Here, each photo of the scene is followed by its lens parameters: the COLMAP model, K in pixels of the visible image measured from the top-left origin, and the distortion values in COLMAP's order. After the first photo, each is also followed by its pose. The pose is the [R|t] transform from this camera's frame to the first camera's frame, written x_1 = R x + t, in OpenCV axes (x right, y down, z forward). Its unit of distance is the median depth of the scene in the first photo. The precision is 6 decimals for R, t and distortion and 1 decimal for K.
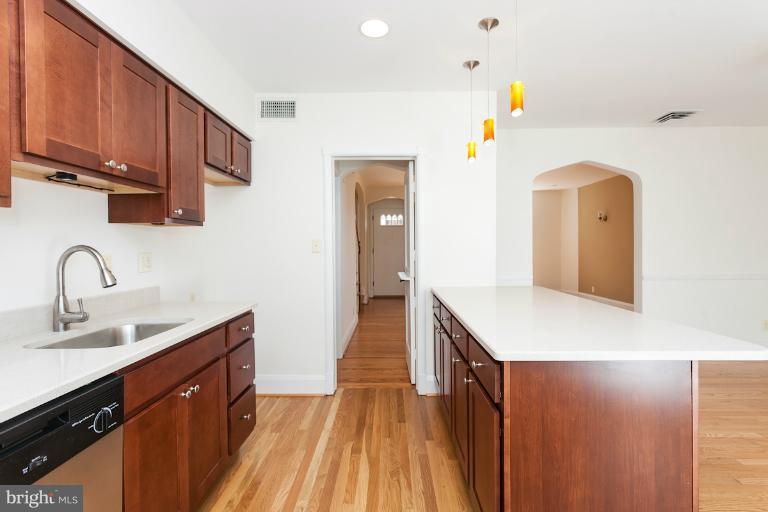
lens RADIAL K [[361.6, 0, 382.3], [0, 361.6, 249.6], [0, 0, 1]] dist [0.003577, -0.003094]
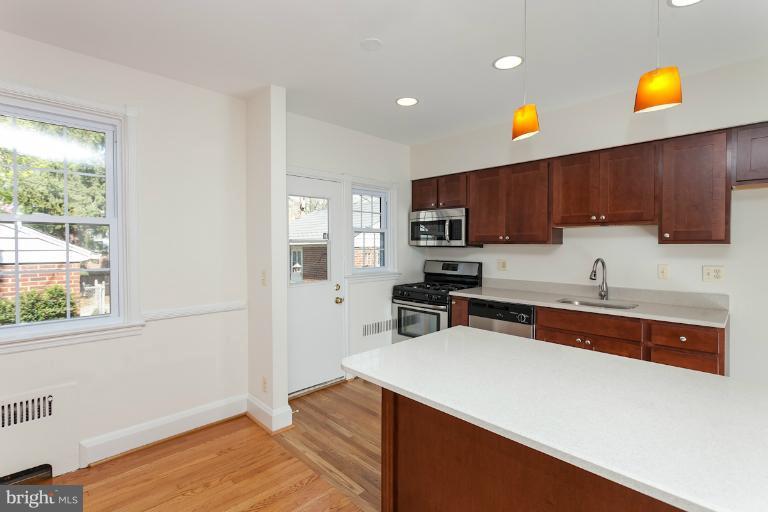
lens RADIAL K [[361.6, 0, 382.3], [0, 361.6, 251.2], [0, 0, 1]] dist [0.003577, -0.003094]
pose [[-0.699393, 0.010467, -0.714660, 1.464296], [-0.008941, 0.999686, 0.023392, -0.089622], [0.714681, 0.022750, -0.699081, 1.550194]]
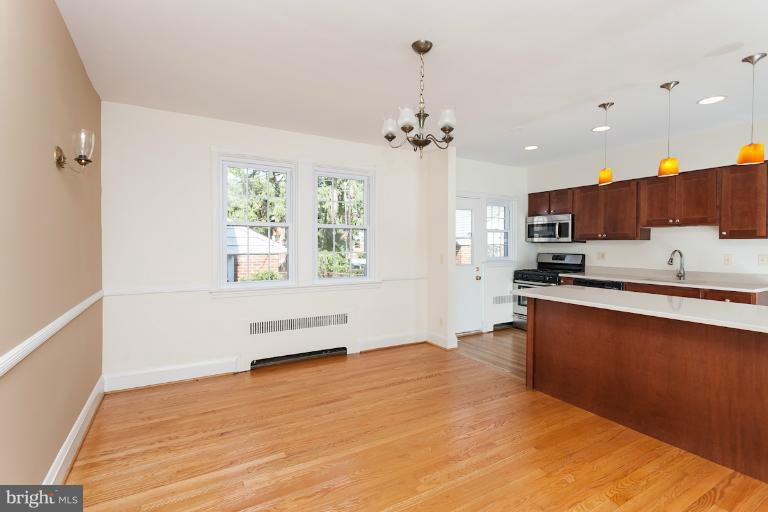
lens RADIAL K [[361.6, 0, 383.8], [0, 361.6, 251.1], [0, 0, 1]] dist [0.003577, -0.003094]
pose [[-0.855036, 0.005532, -0.518539, 2.598227], [-0.009474, 0.999610, 0.026286, -0.056197], [0.518482, 0.027388, -0.854650, 2.236883]]
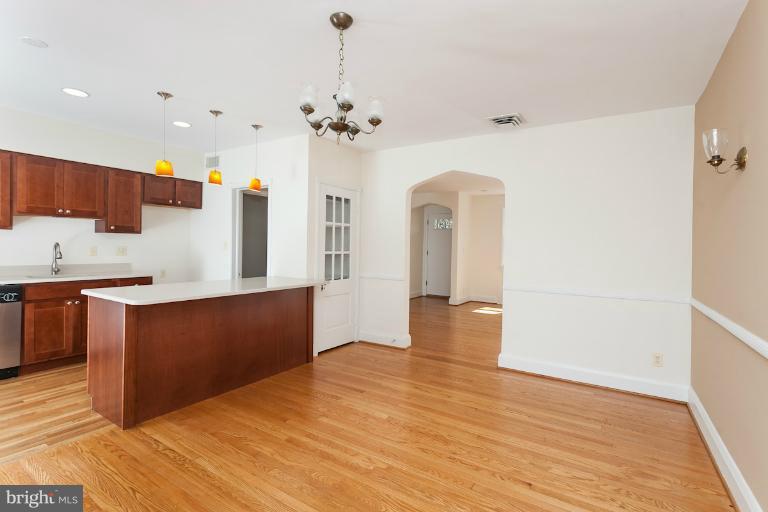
lens RADIAL K [[361.6, 0, 381.5], [0, 361.6, 250.5], [0, 0, 1]] dist [0.003577, -0.003094]
pose [[0.851509, 0.030297, -0.523464, 2.546057], [-0.031413, 0.999484, 0.006749, -0.043355], [0.523398, 0.010697, 0.852021, 0.002666]]
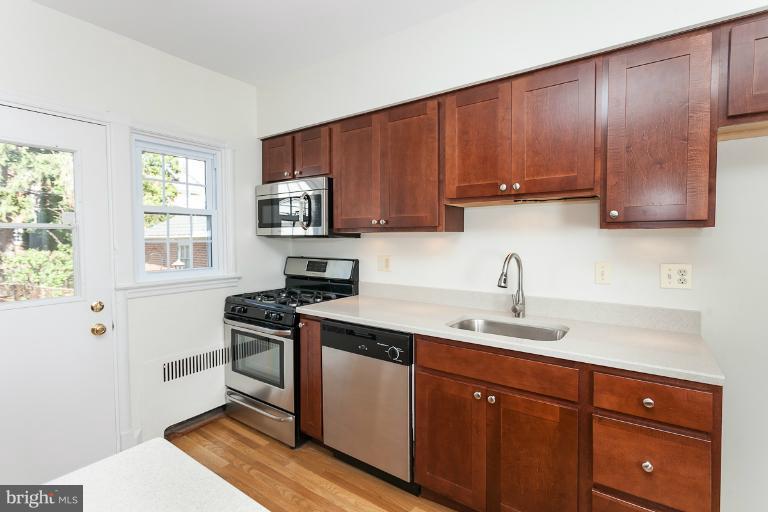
lens RADIAL K [[361.6, 0, 385.2], [0, 361.6, 251.9], [0, 0, 1]] dist [0.003577, -0.003094]
pose [[-0.559444, 0.031295, -0.828277, 0.484100], [-0.007040, 0.999072, 0.042503, -0.067684], [0.828838, 0.029609, -0.558704, 1.347299]]
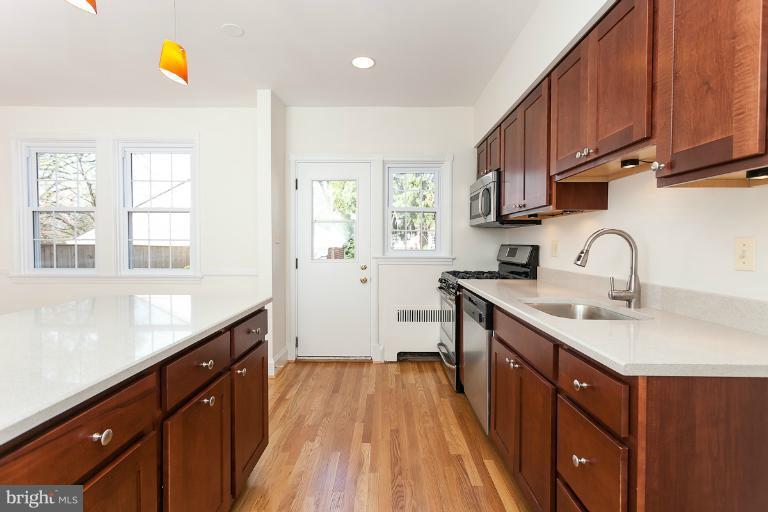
lens RADIAL K [[361.6, 0, 384.4], [0, 361.6, 253.4], [0, 0, 1]] dist [0.003577, -0.003094]
pose [[-0.999920, -0.002714, -0.012376, -0.138818], [-0.003178, 0.999287, 0.037616, 0.023518], [0.012266, 0.037652, -0.999216, 2.089362]]
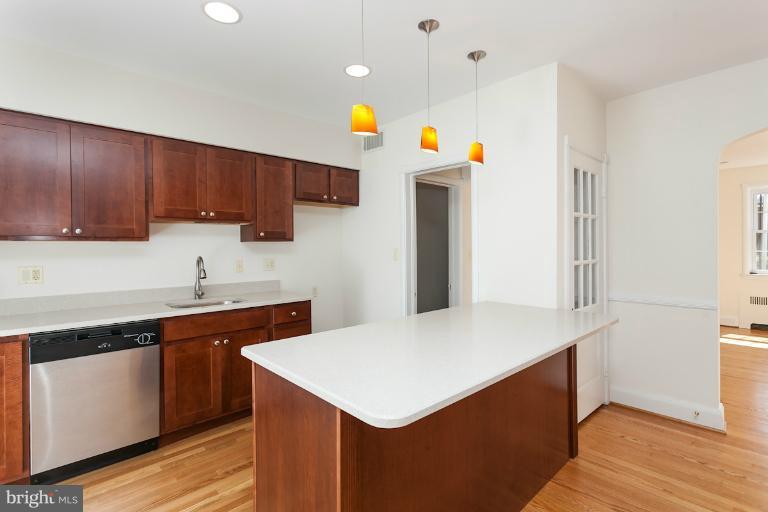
lens RADIAL K [[359.3, 0, 382.1], [0, 359.3, 249.4], [0, 0, 1]] dist [-0.012264, 0.000979]
pose [[0.690860, 0.005872, -0.722964, 1.244122], [-0.004235, 0.999983, 0.004075, -0.060969], [0.722976, 0.000246, 0.690873, 0.381245]]
